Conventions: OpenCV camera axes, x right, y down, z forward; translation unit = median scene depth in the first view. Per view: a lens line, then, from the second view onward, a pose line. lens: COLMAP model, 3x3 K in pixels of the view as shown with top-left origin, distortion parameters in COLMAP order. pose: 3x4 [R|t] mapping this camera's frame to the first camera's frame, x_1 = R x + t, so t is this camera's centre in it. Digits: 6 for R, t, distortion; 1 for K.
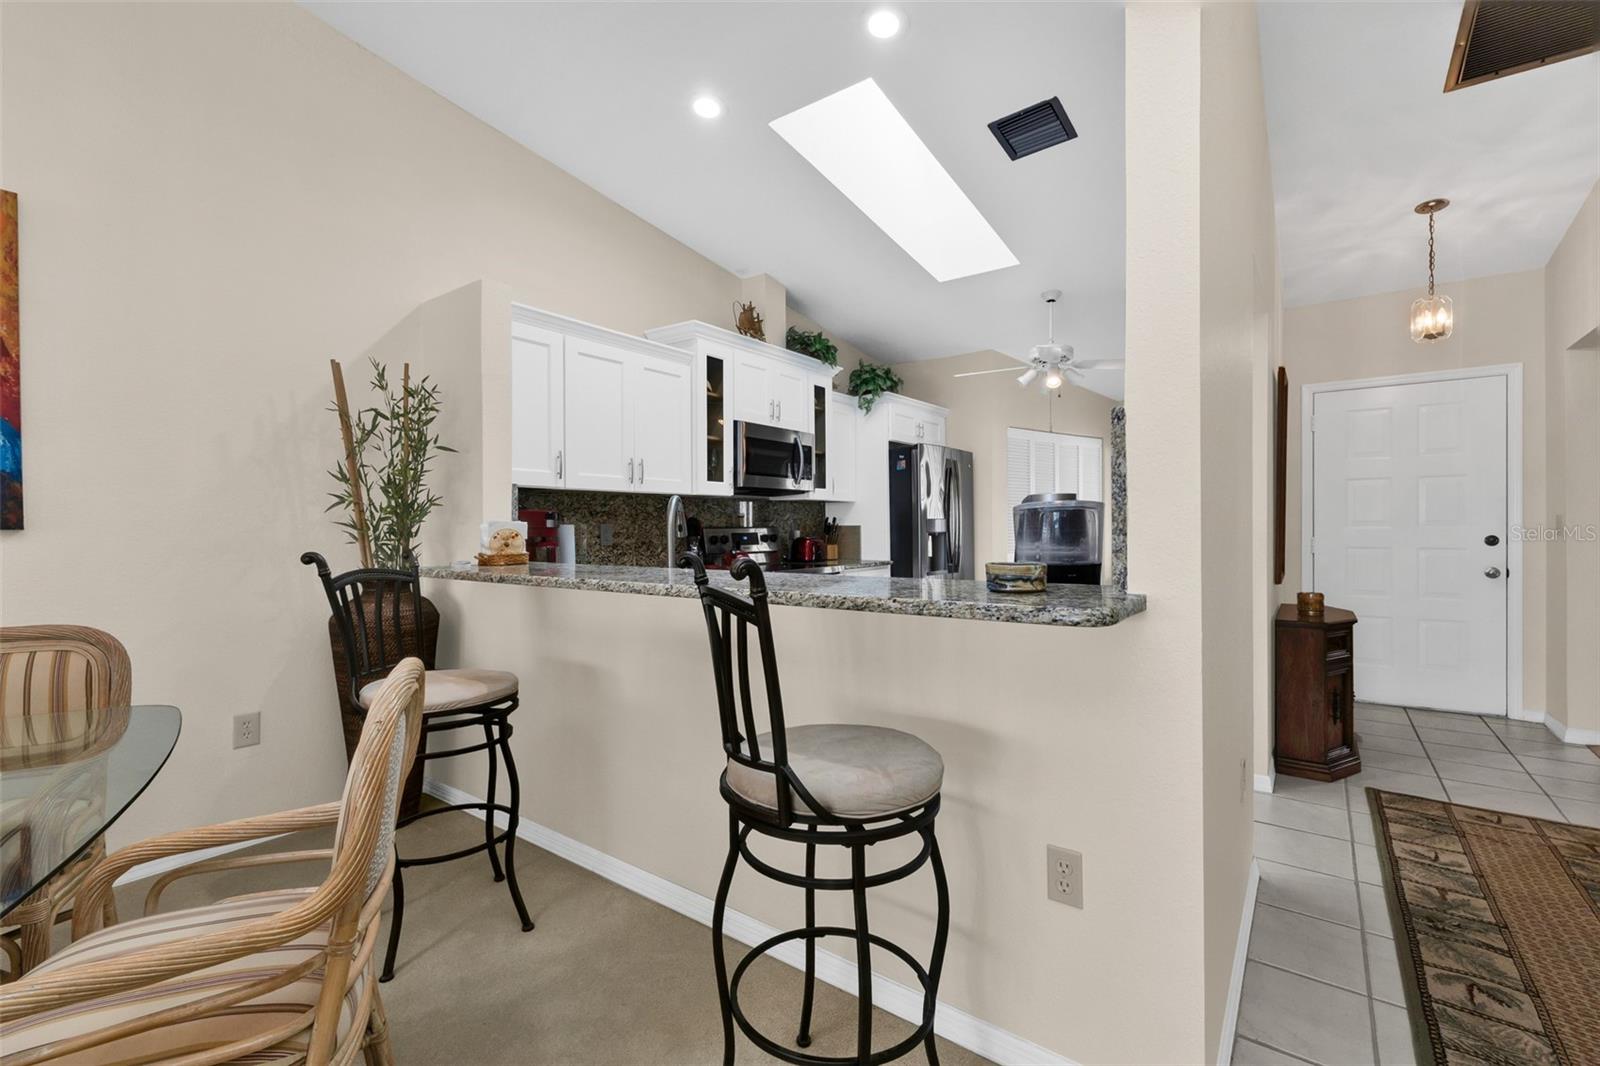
lens RADIAL K [[684.3, 0, 797.4], [0, 684.3, 527.4], [0, 0, 1]] dist [0.002554, -0.000996]
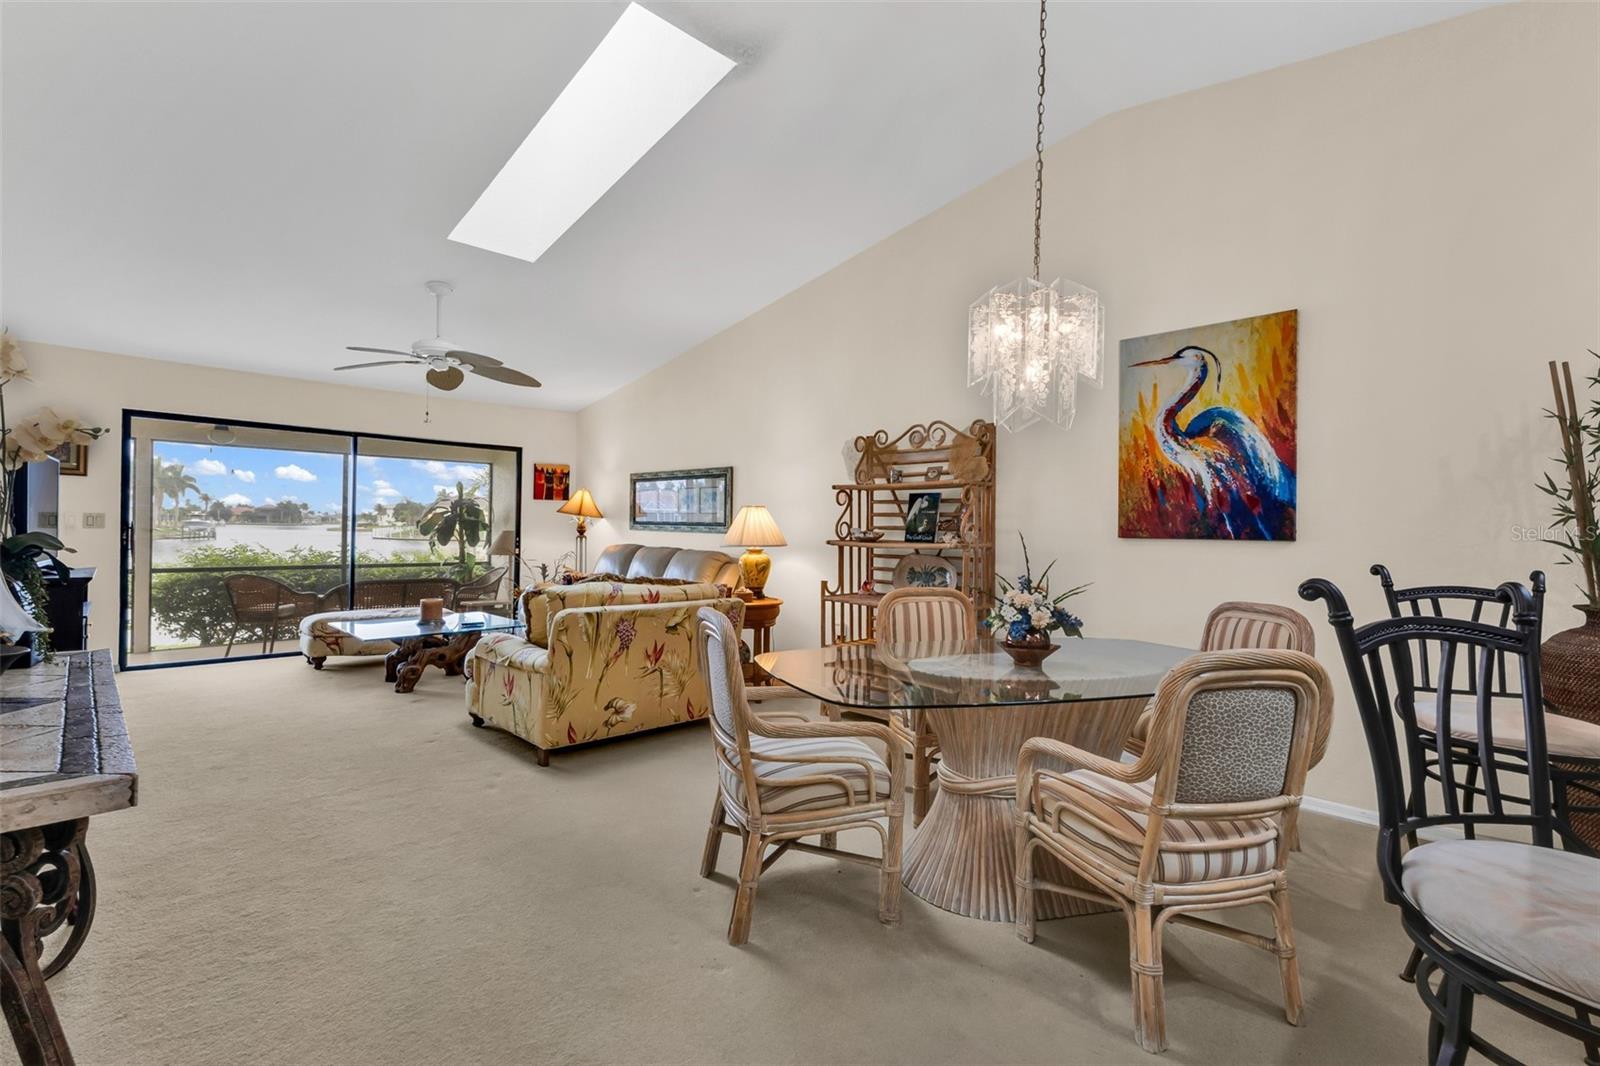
lens RADIAL K [[722.3, 0, 813.9], [0, 722.3, 530.3], [0, 0, 1]] dist [0.004582, 0.000906]
pose [[-0.139265, 0.005166, -0.990242, 0.294532], [-0.021646, 0.999732, 0.008260, -0.004895], [0.990019, 0.022585, -0.139115, 0.119275]]
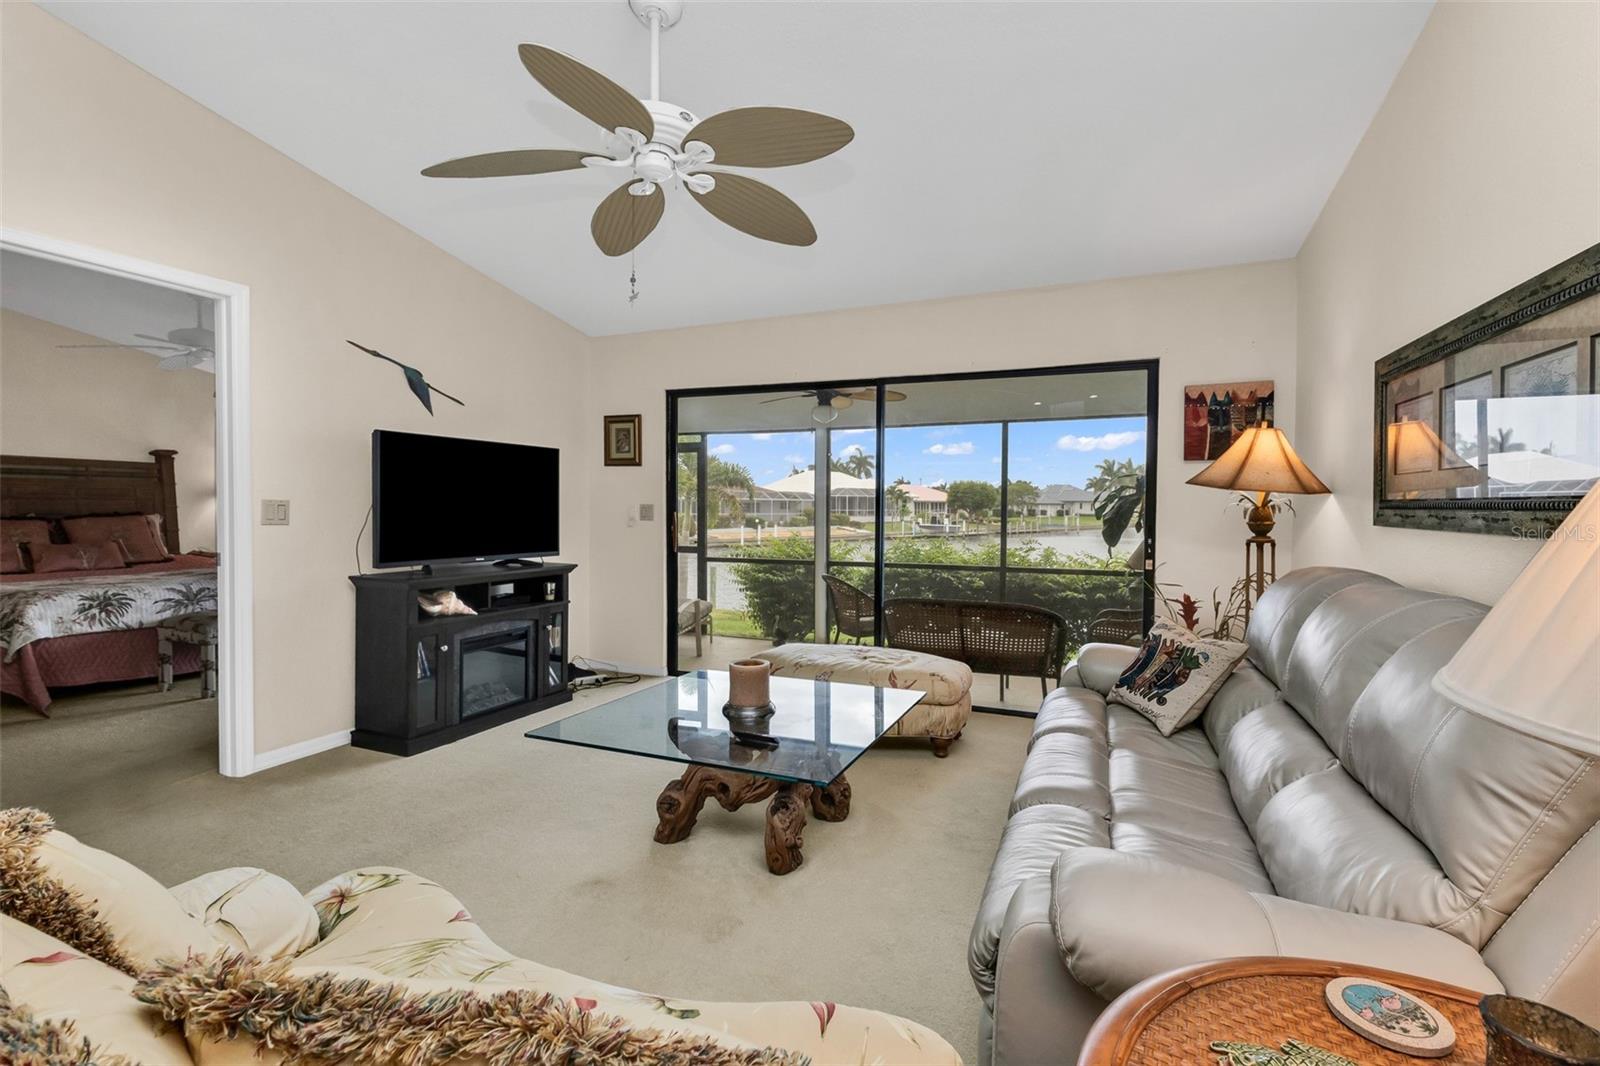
lens RADIAL K [[697.8, 0, 813.8], [0, 697.8, 526.8], [0, 0, 1]] dist [-0.000122, -0.000540]
pose [[-0.972102, 0.007058, -0.234451, -0.849968], [-0.000936, 0.999422, 0.033967, 0.000095], [0.234556, 0.033239, -0.971534, -0.122160]]
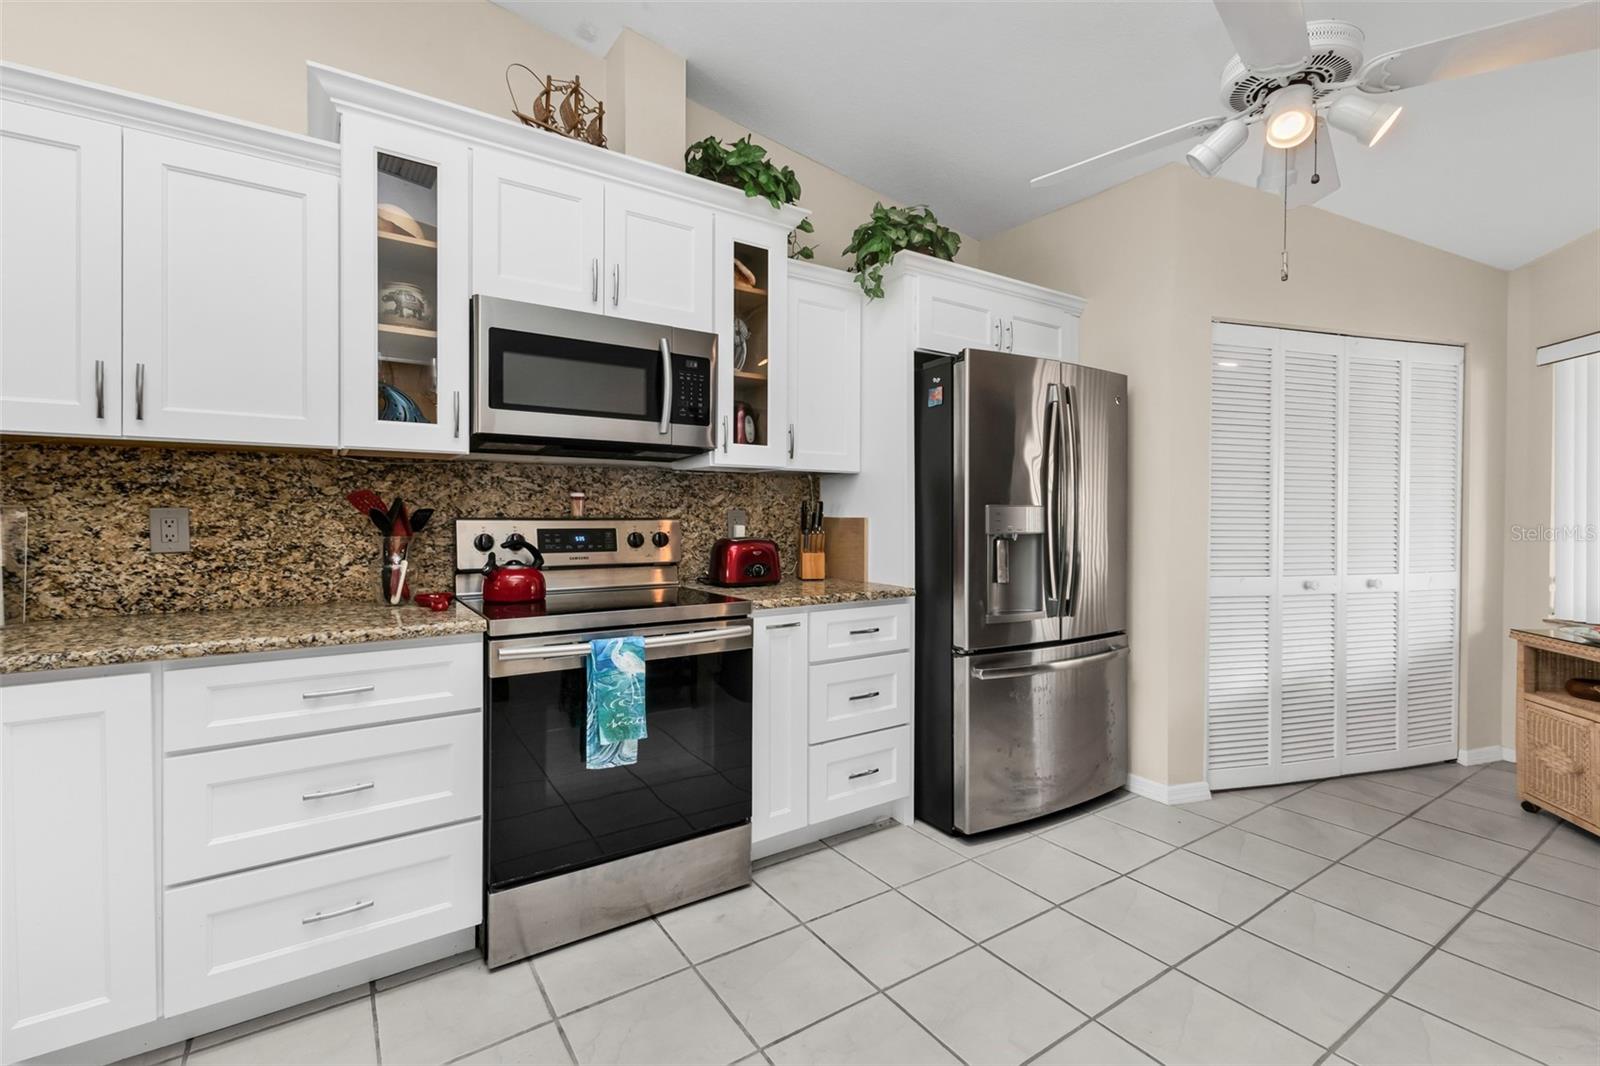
lens RADIAL K [[701.8, 0, 799.3], [0, 701.8, 518.2], [0, 0, 1]] dist [0.010340, -0.000068]
pose [[0.941572, 0.012094, -0.336595, 0.335104], [-0.011315, 0.999927, 0.004276, -0.005746], [0.336622, -0.000218, 0.941640, 0.702827]]
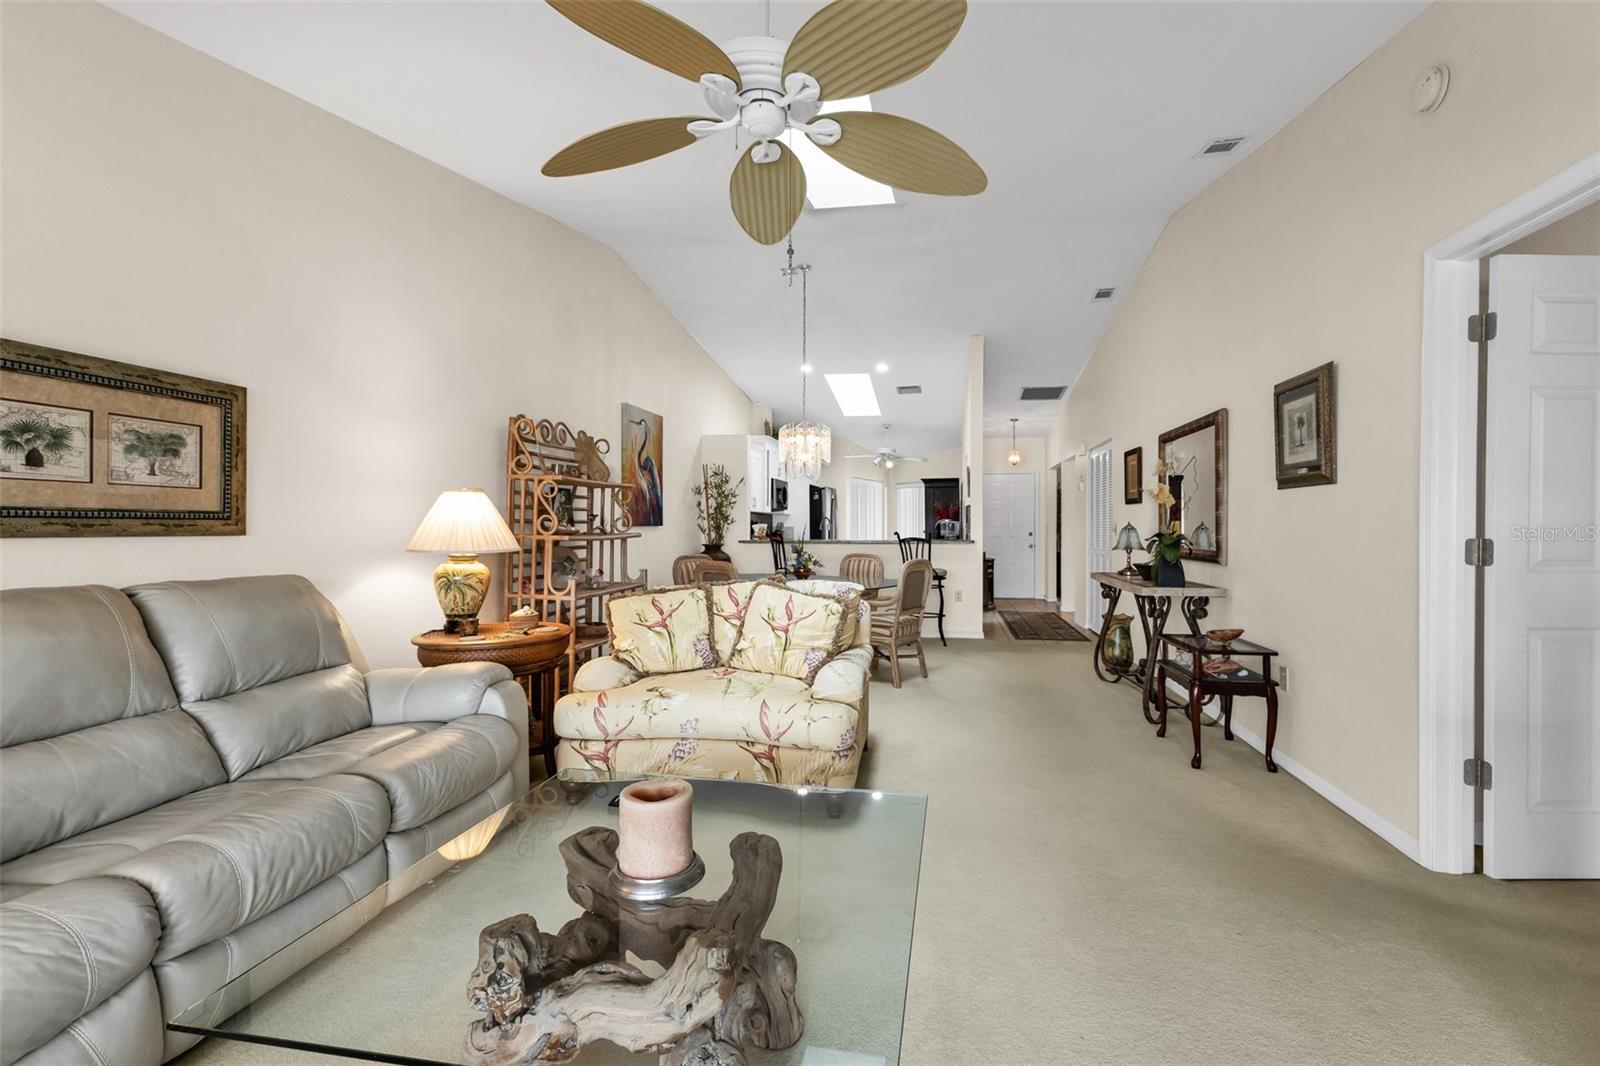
lens RADIAL K [[664.5, 0, 833.3], [0, 664.5, 527.0], [0, 0, 1]] dist [0.002512, -0.000406]
pose [[0.888853, 0.008203, 0.458119, -1.026164], [-0.007080, 0.999966, -0.004167, 0.009338], [-0.458137, 0.000461, 0.888881, -1.133088]]
